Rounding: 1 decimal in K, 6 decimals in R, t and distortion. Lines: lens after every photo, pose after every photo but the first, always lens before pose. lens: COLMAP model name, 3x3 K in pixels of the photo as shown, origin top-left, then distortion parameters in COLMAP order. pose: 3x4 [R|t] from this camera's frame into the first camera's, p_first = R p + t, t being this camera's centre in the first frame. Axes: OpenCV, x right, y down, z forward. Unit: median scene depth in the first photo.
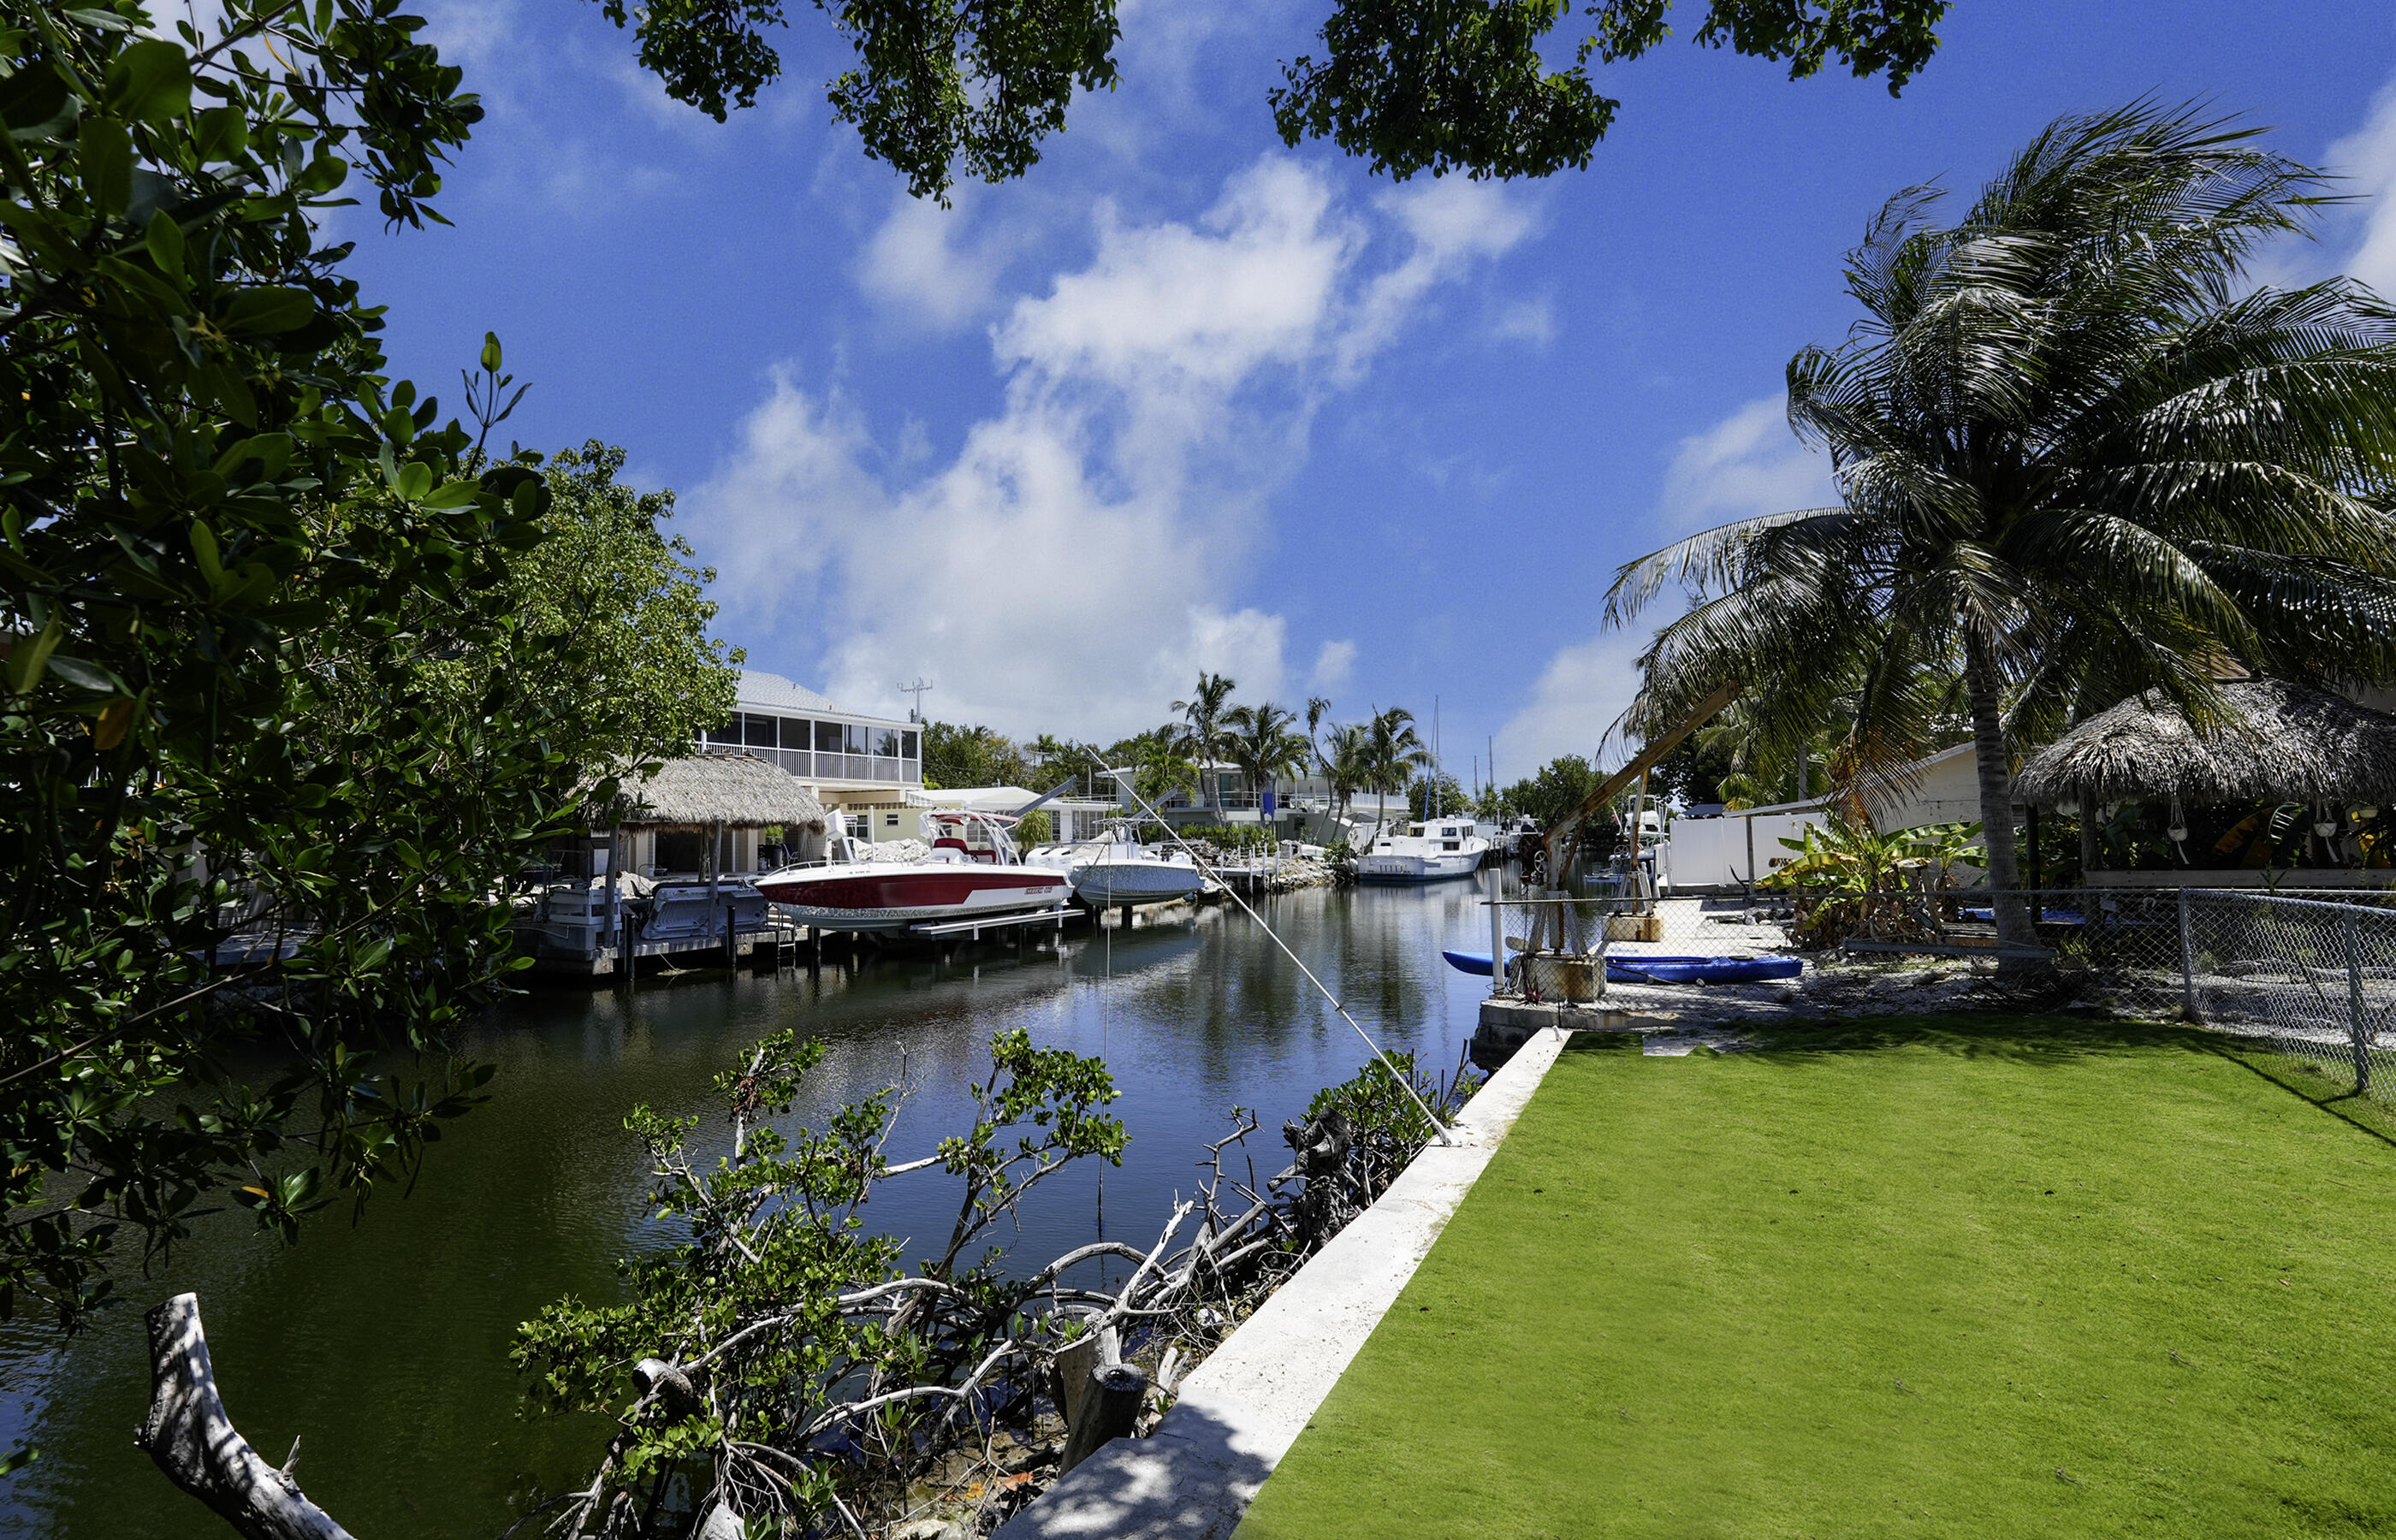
lens RADIAL K [[952.7, 0, 1198.0], [0, 952.7, 770.0], [0, 0, 1]] dist [0.000979, -0.002858]
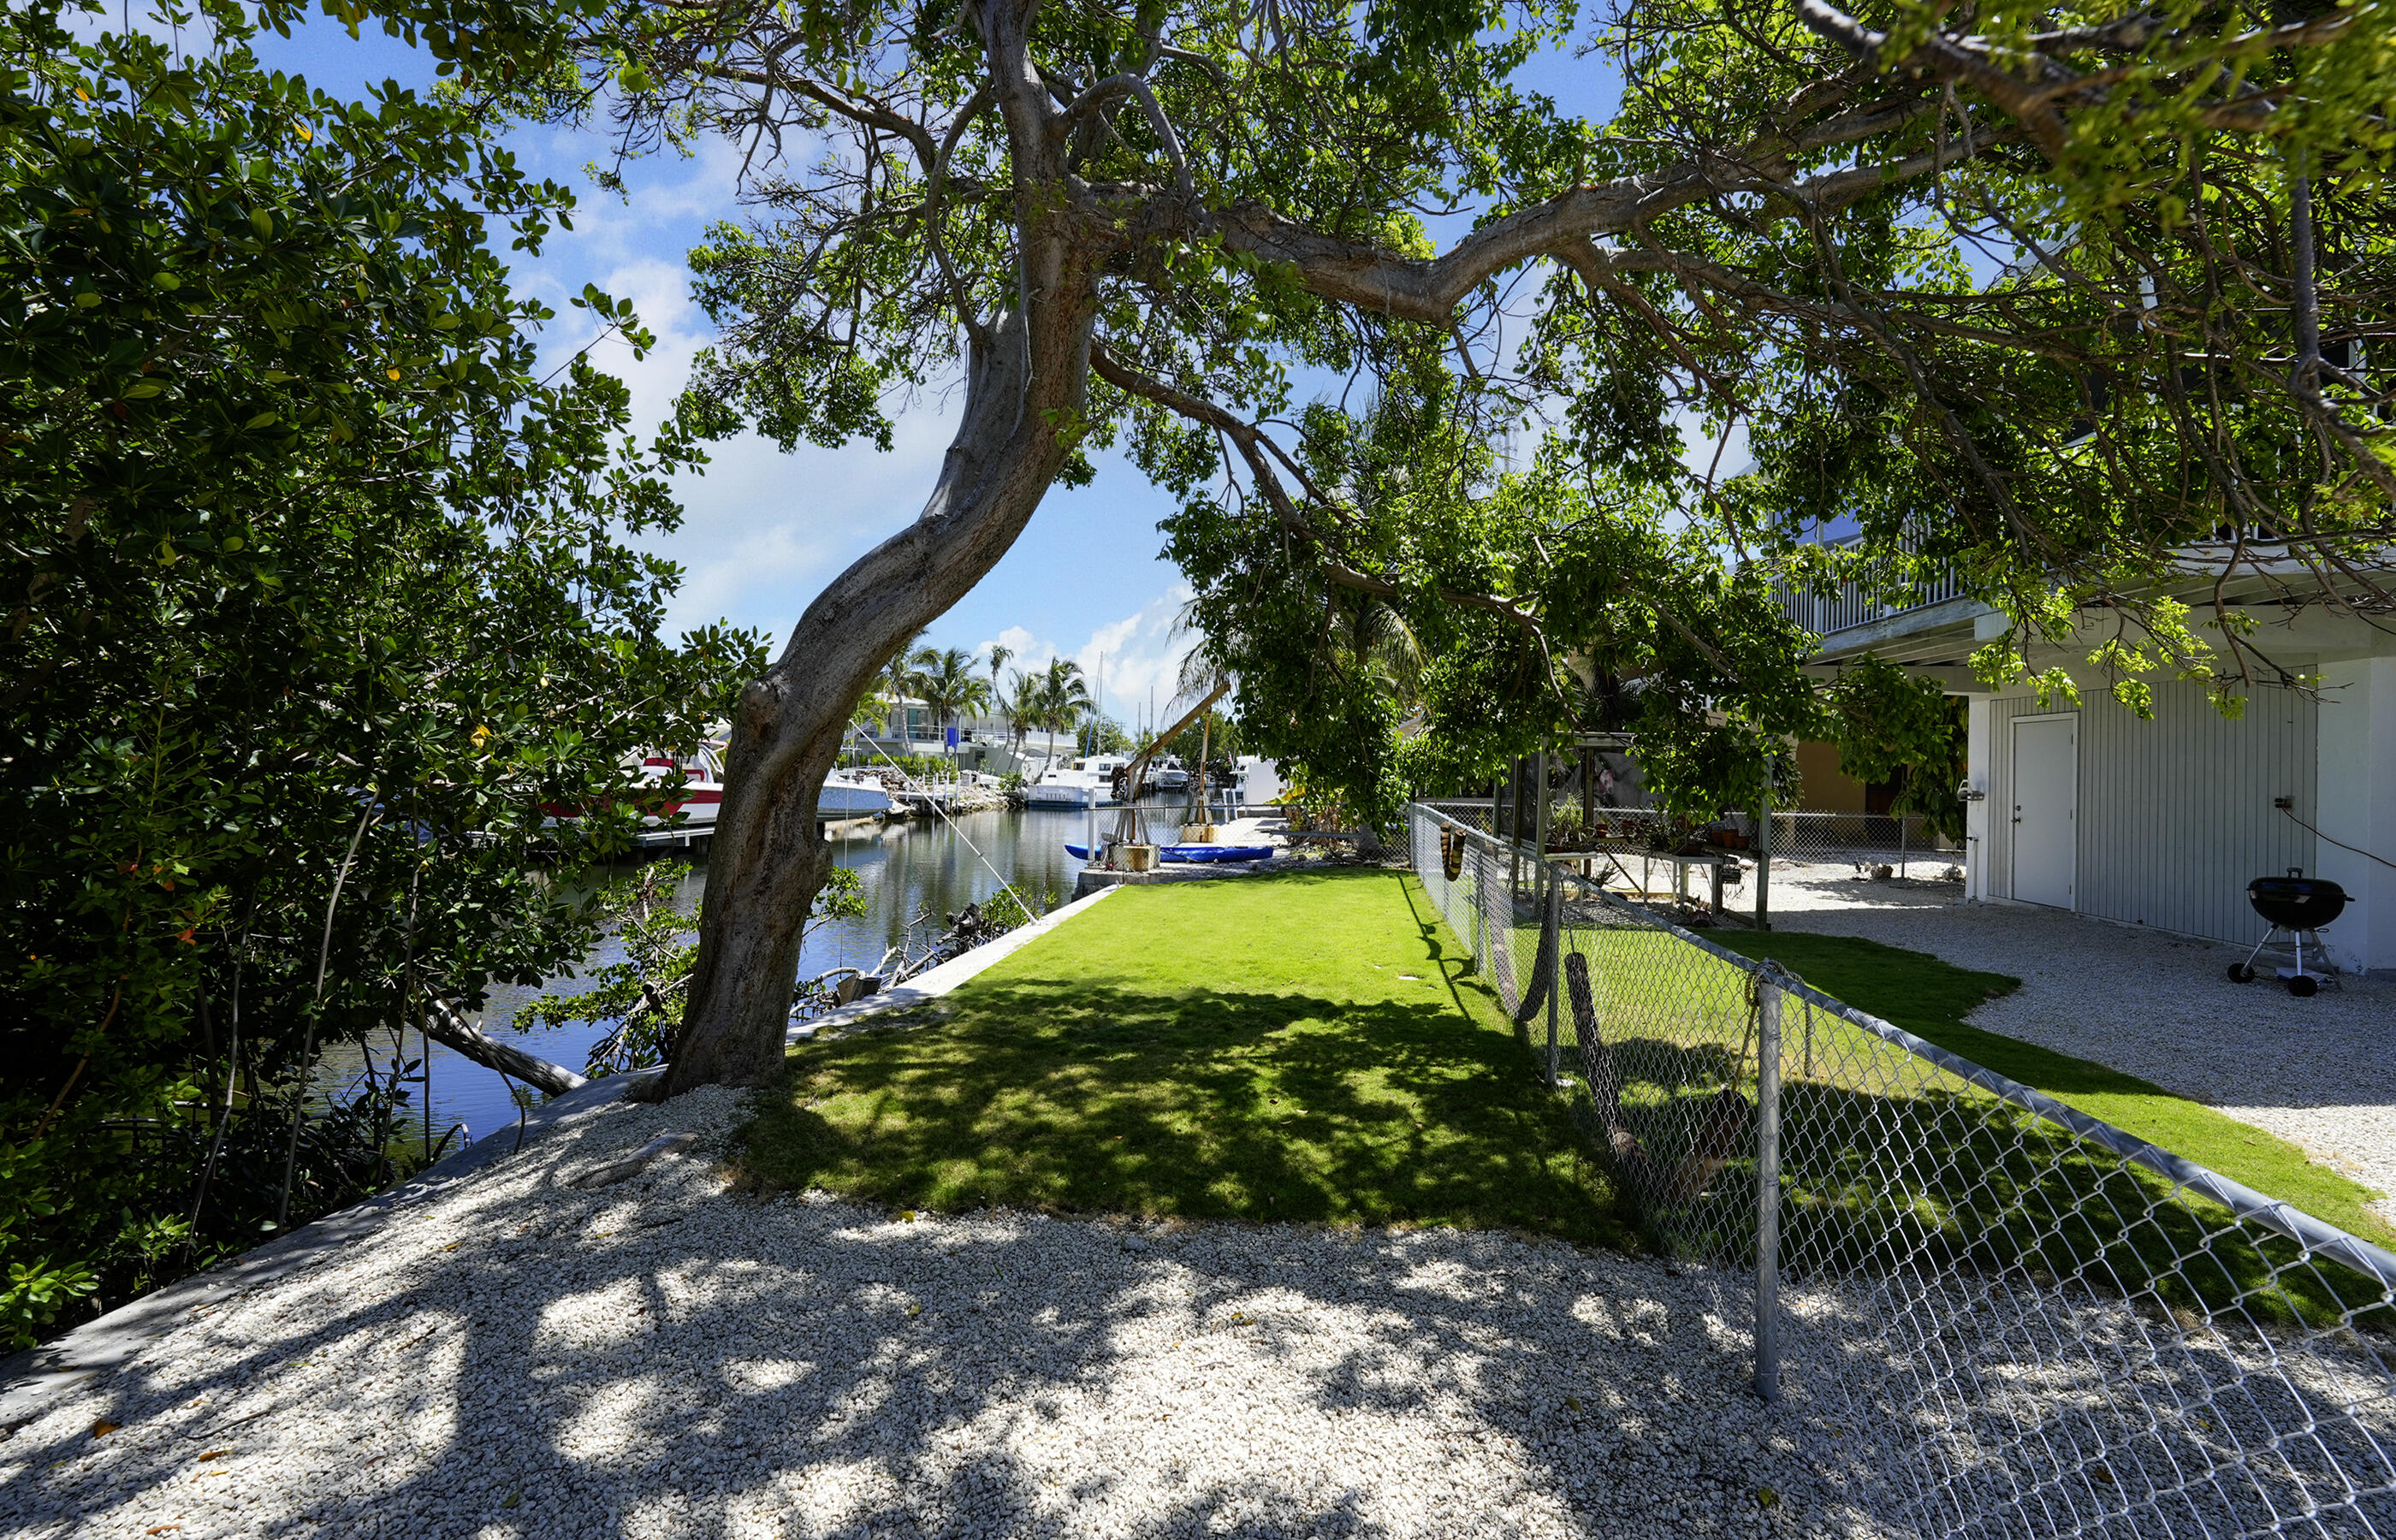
lens RADIAL K [[952.7, 0, 1198.0], [0, 952.7, 770.0], [0, 0, 1]] dist [0.000979, -0.002858]
pose [[0.947387, 0.030909, 0.318594, -0.008862], [-0.052607, 0.996828, 0.059726, -0.009371], [-0.315737, -0.073344, 0.946008, -0.169119]]
